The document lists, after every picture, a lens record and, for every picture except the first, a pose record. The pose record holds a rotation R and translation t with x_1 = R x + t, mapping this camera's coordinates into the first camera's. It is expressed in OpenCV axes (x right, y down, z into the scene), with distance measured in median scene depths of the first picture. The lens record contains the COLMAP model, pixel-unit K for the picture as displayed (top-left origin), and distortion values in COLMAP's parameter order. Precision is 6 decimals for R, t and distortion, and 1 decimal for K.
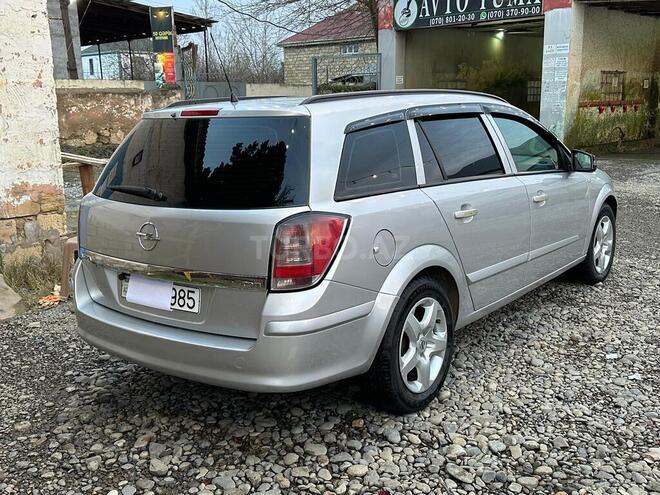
lens RADIAL K [[772.4, 0, 328.3], [0, 772.4, 225.3], [0, 0, 1]] dist [0.066668, 0.000000]
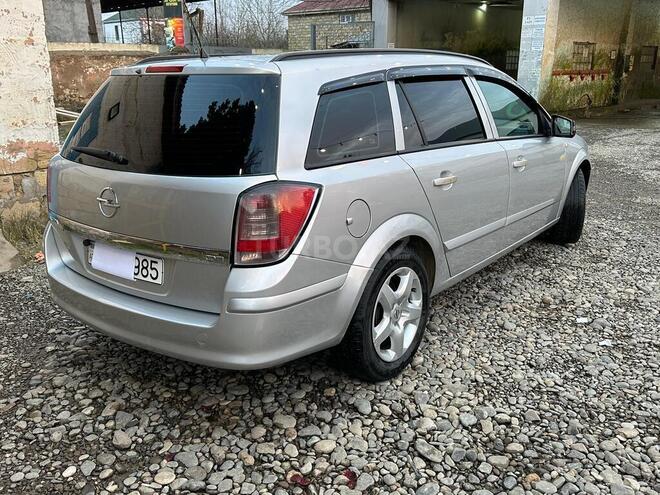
lens RADIAL K [[653.0, 0, 330.0], [0, 653.0, 250.9], [0, 0, 1]] dist [0.041601, 0.000000]
pose [[0.999912, 0.013099, 0.001938, 0.033402], [-0.013234, 0.993575, 0.112396, -0.018960], [-0.000454, -0.112412, 0.993662, 0.177958]]
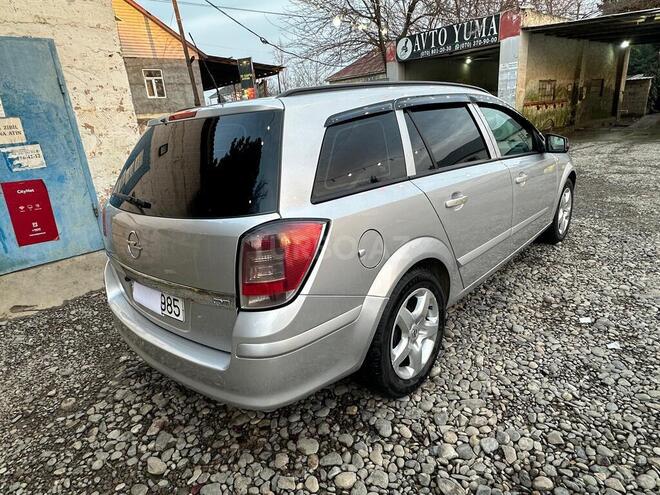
lens RADIAL K [[427.9, 0, 315.5], [0, 427.9, 258.6], [0, 0, 1]] dist [-0.030811, 0.023232]
pose [[0.992519, -0.028353, -0.118753, 0.061332], [0.046920, 0.986545, 0.156610, -0.040217], [0.112715, -0.161011, 0.980495, 0.438951]]
